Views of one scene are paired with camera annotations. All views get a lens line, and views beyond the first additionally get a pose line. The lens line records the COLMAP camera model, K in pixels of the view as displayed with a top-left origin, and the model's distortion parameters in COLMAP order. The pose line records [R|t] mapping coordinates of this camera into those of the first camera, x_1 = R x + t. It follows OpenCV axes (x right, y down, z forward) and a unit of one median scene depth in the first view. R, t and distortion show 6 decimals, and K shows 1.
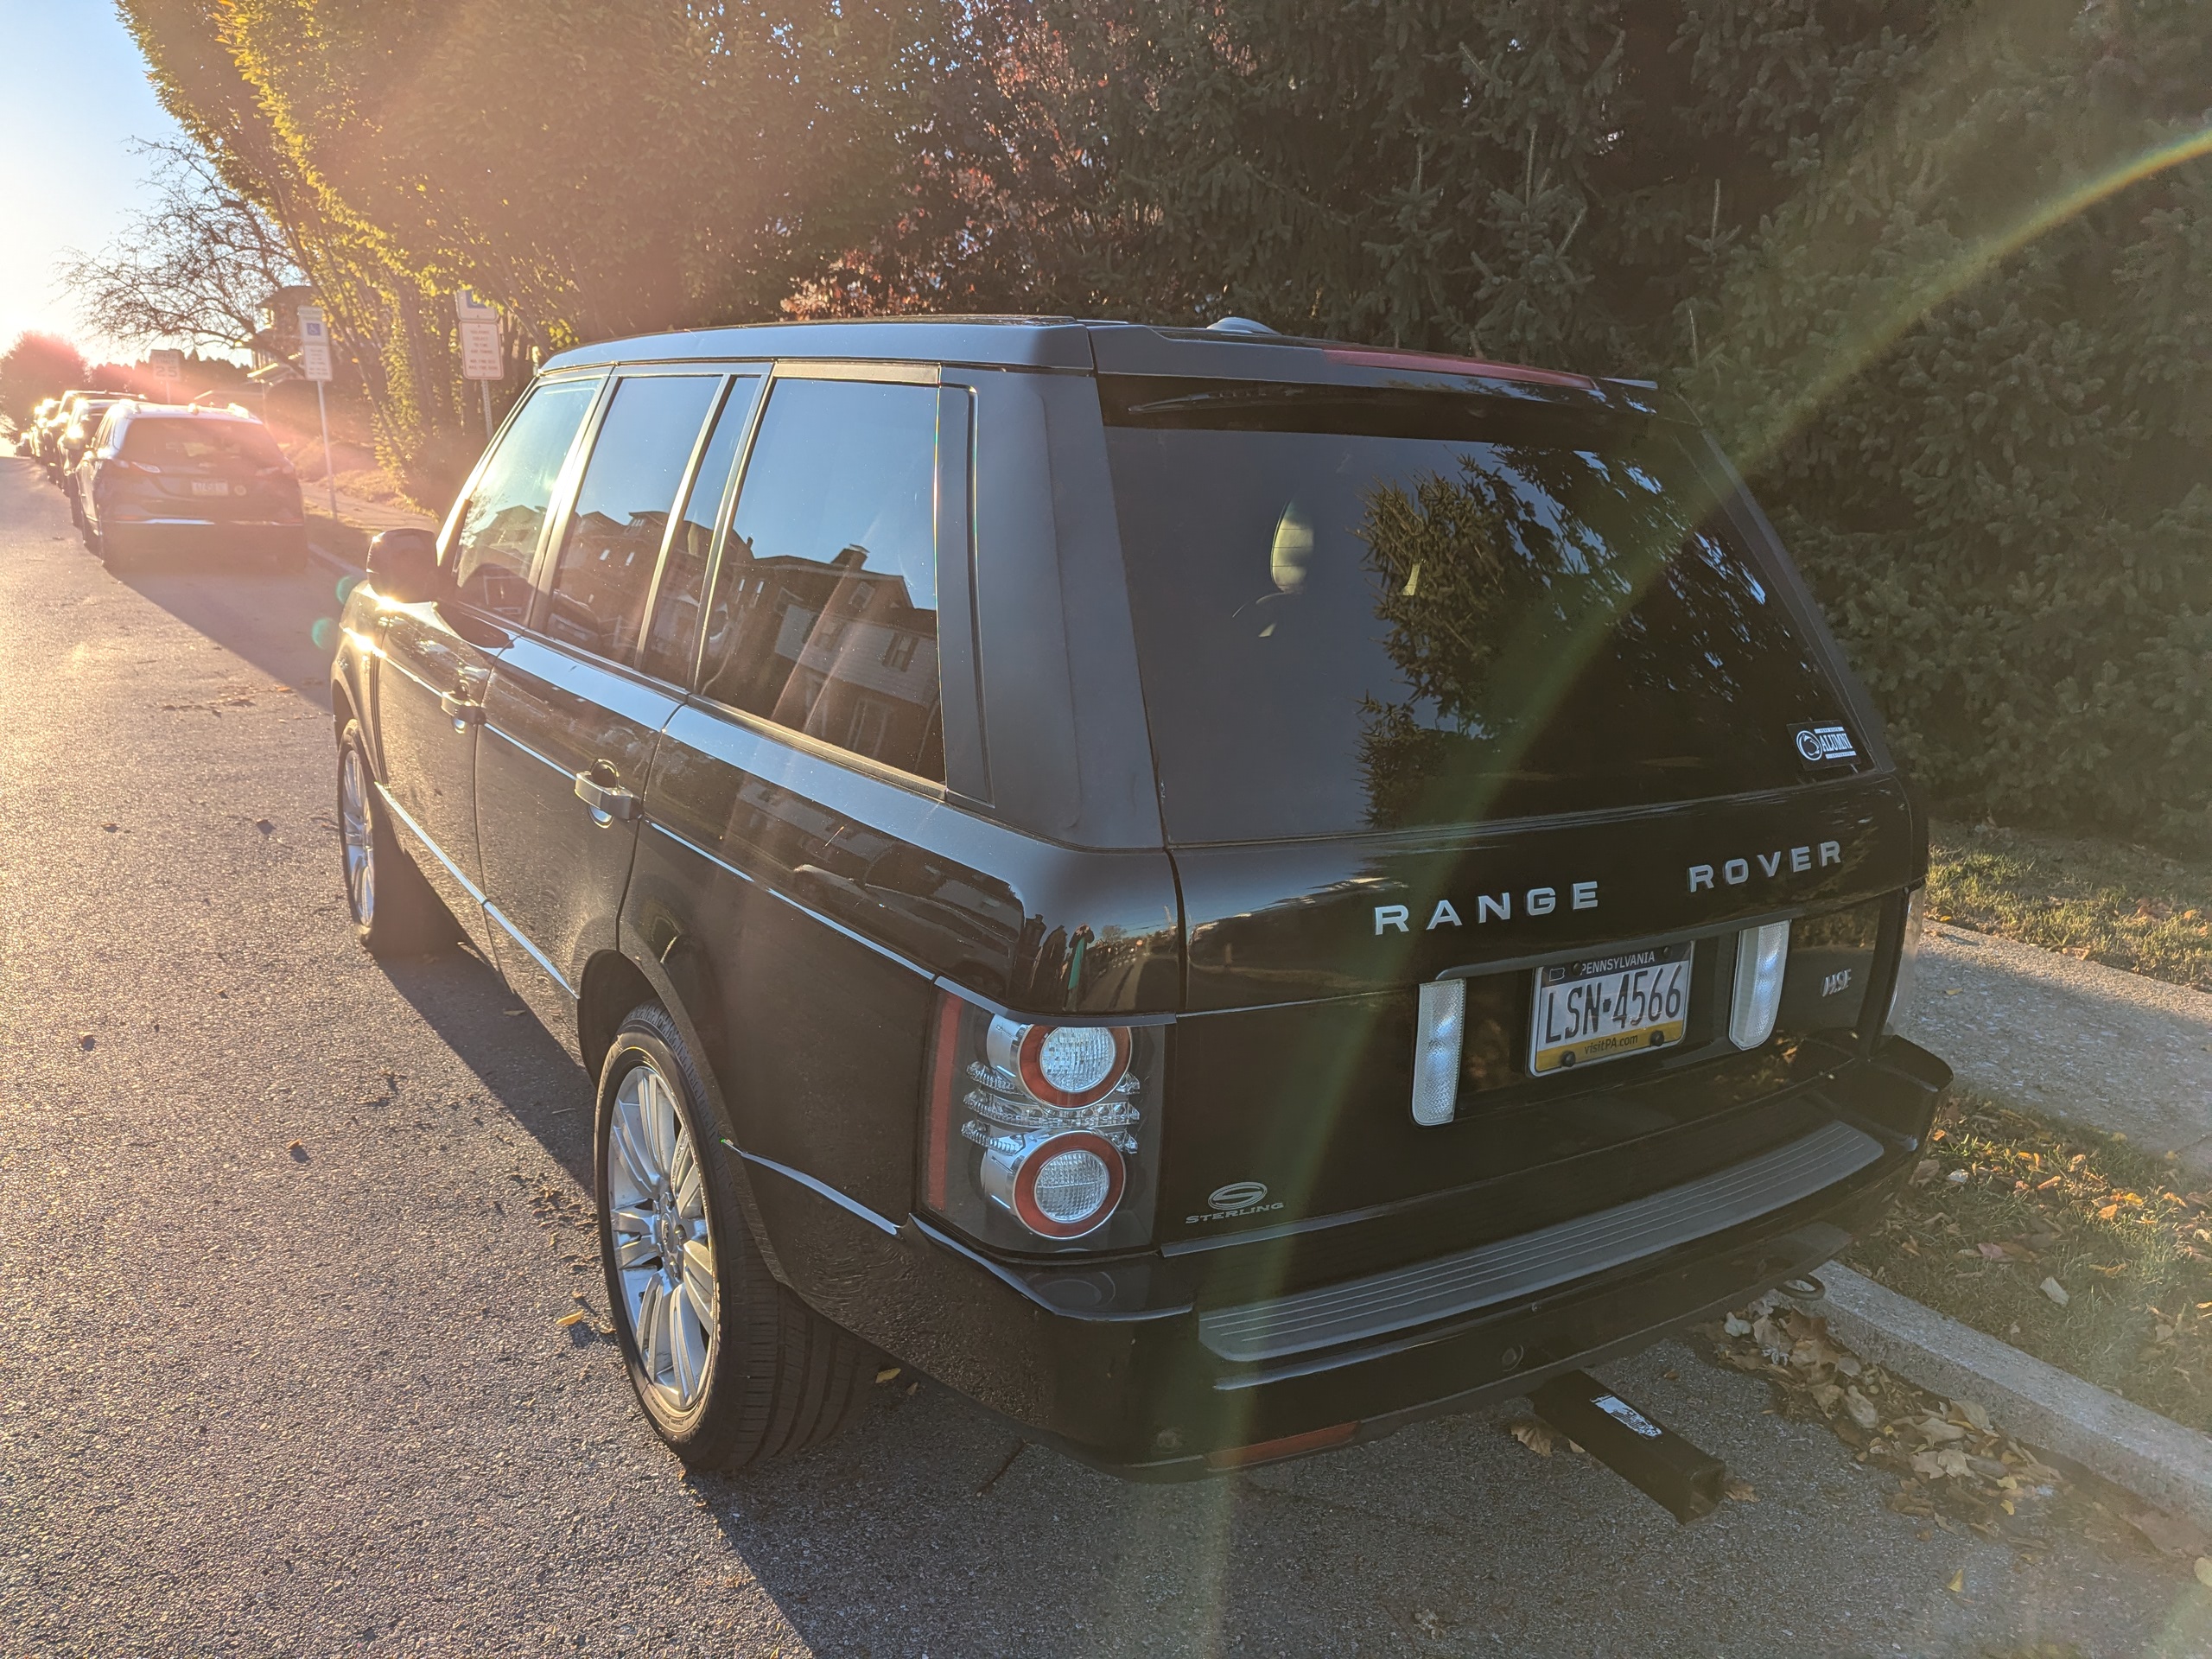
lens RADIAL K [[1639.8, 0, 1108.6], [0, 1639.8, 839.8], [0, 0, 1]] dist [0.013377, 0.004947]
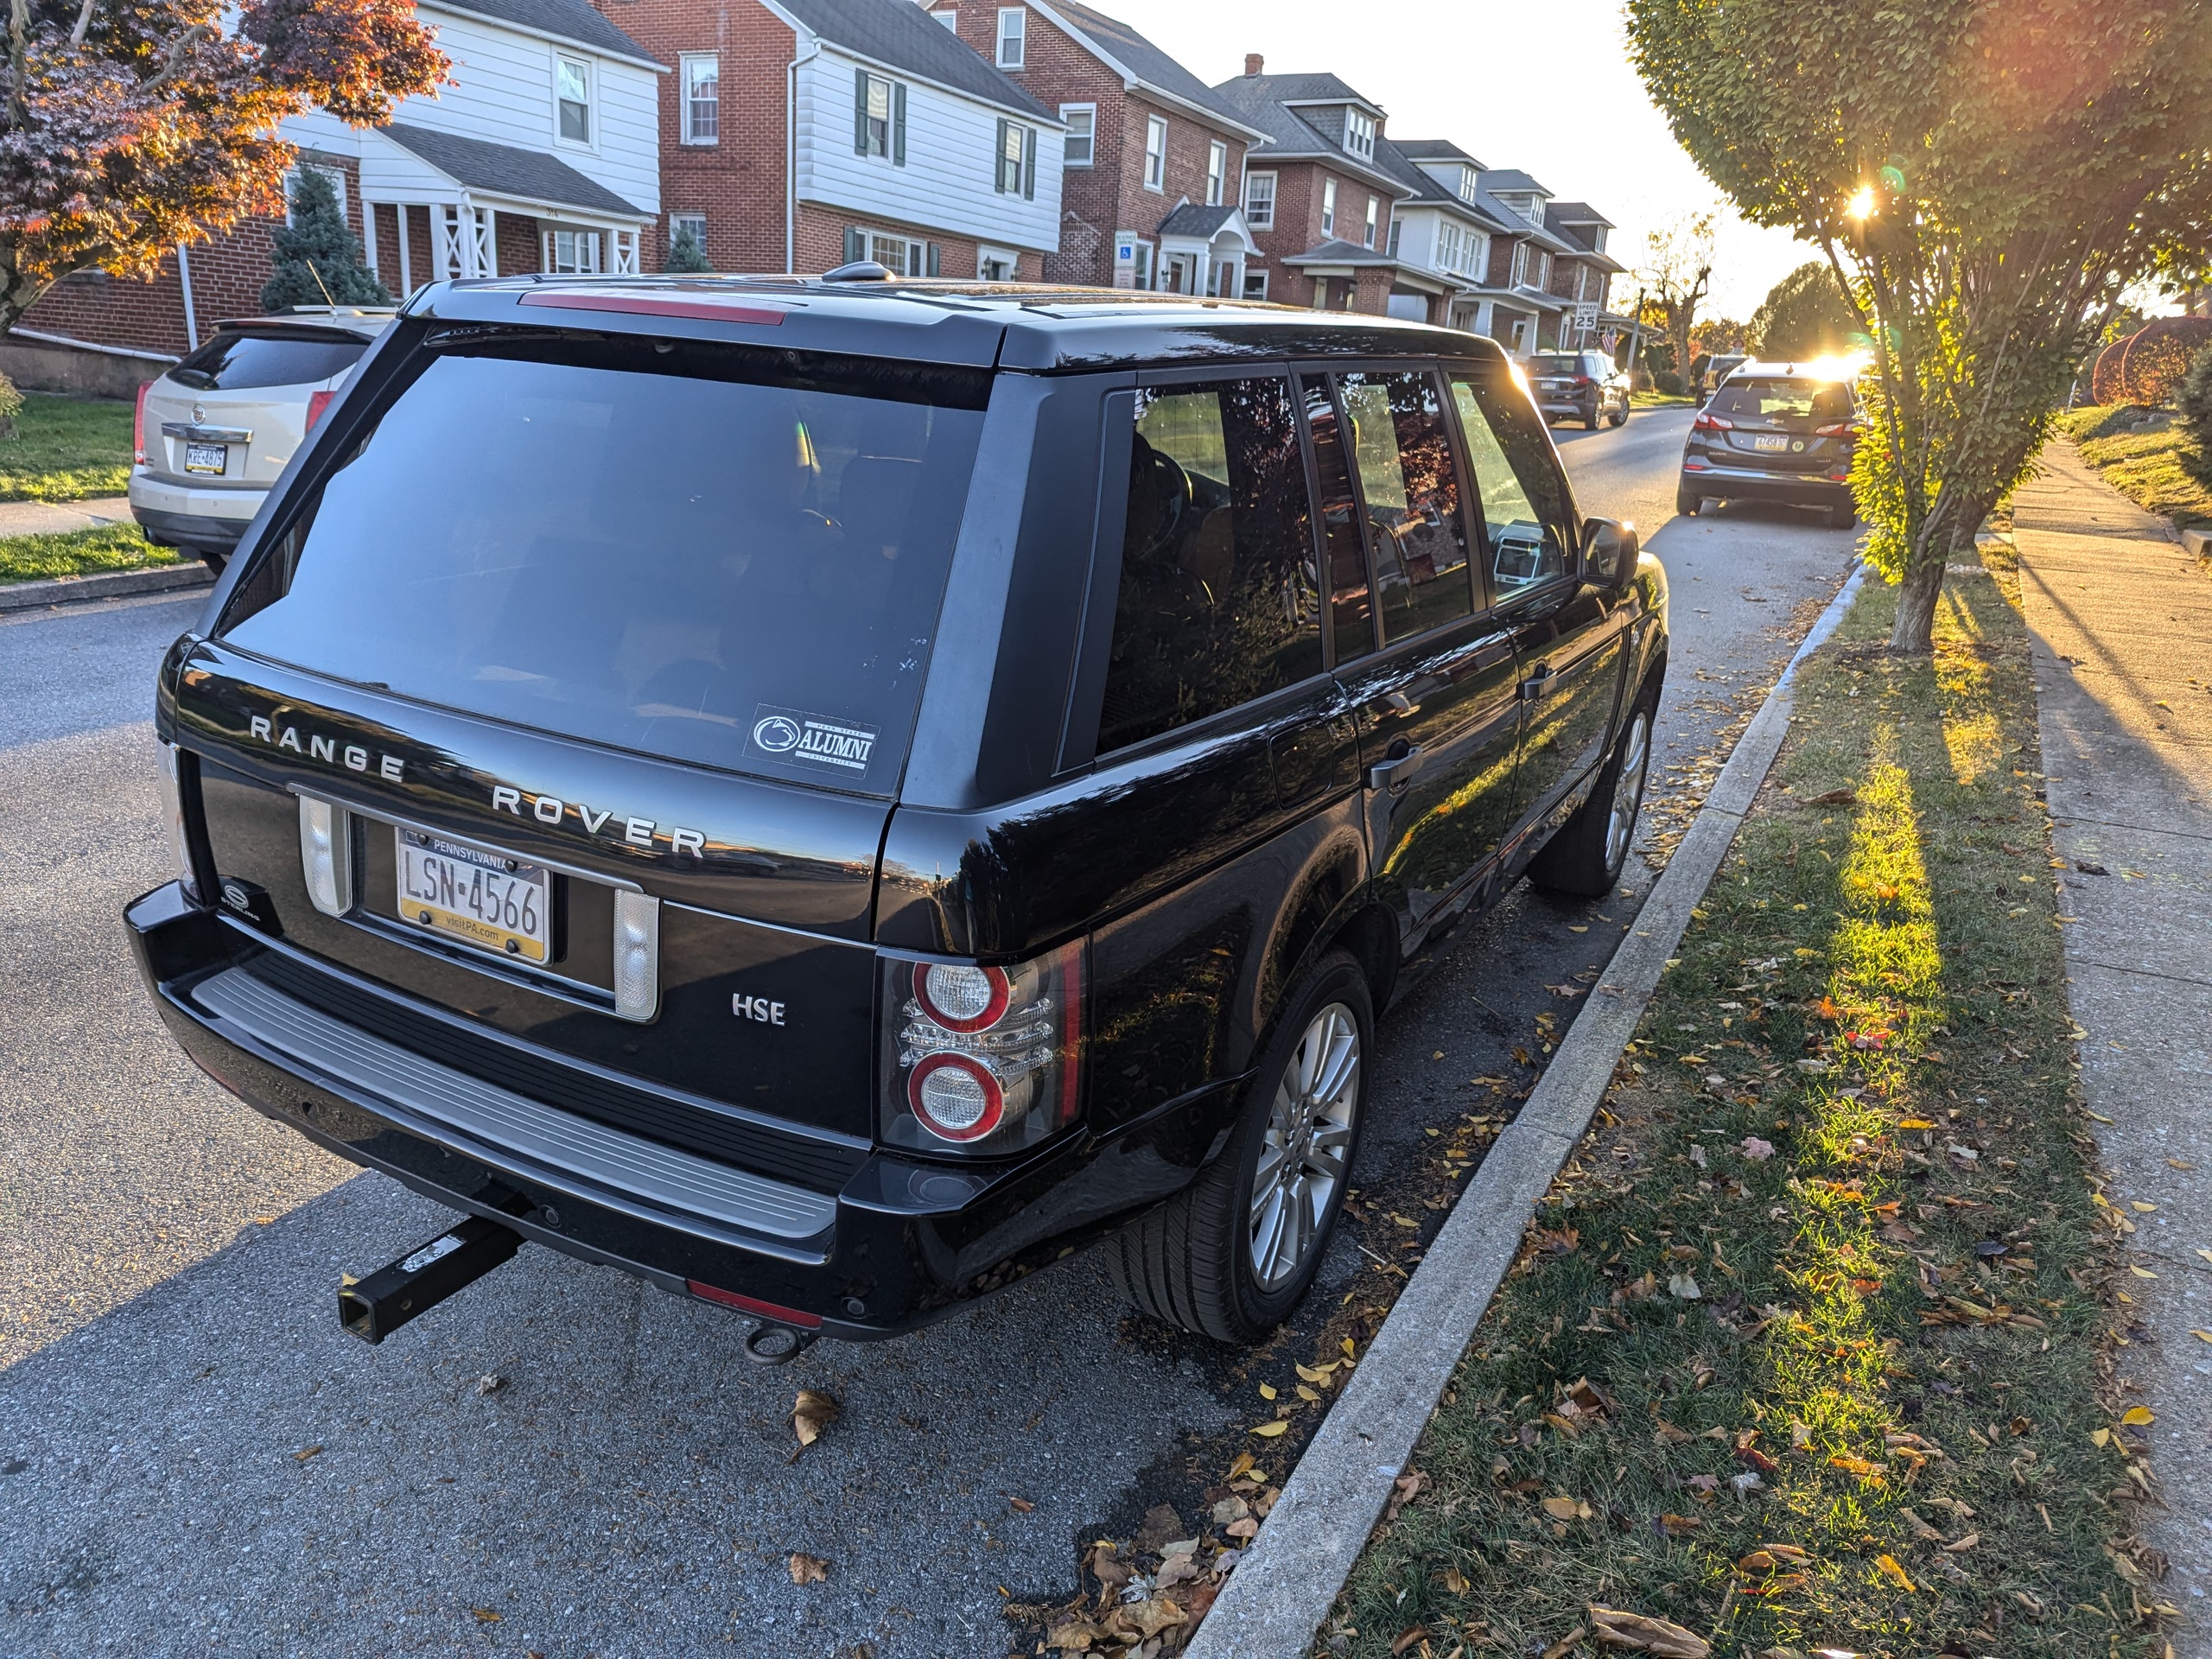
lens RADIAL K [[1639.8, 0, 1107.0], [0, 1639.8, 844.6], [0, 0, 1]] dist [0.013377, 0.004947]
pose [[0.444639, 0.253353, -0.859132, 1.460805], [-0.234286, 0.958668, 0.161452, -0.210422], [0.864526, 0.129495, 0.485618, 0.851576]]
